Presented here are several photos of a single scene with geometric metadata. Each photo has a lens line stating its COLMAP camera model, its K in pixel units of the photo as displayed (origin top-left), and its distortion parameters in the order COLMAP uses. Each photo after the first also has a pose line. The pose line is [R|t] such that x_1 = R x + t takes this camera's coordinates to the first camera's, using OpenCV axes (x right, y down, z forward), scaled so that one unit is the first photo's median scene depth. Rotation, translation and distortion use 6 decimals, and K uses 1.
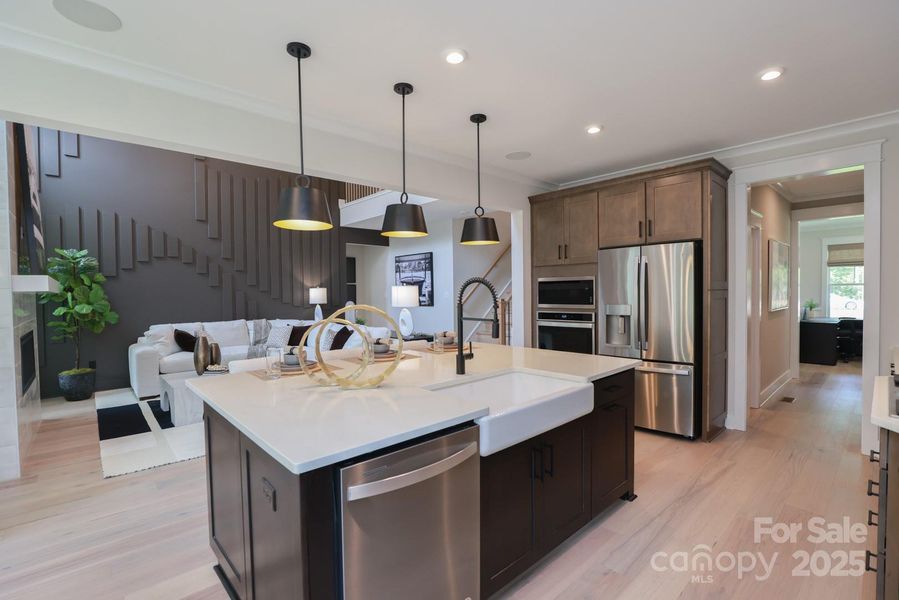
lens RADIAL K [[411.5, 0, 452.0], [0, 411.5, 301.5], [0, 0, 1]] dist [-0.023928, 0.000908]
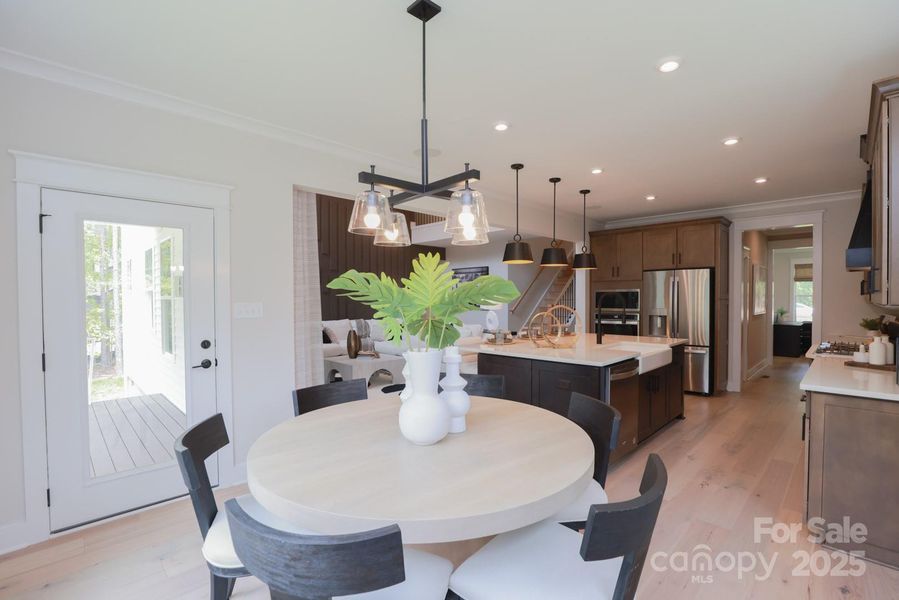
lens RADIAL K [[412.4, 0, 452.5], [0, 412.4, 304.5], [0, 0, 1]] dist [-0.027268, 0.001082]
pose [[0.999020, 0.009114, 0.043322, -0.375543], [-0.008741, 0.999923, -0.008786, 0.011427], [-0.043399, 0.008399, 0.999023, -0.425592]]
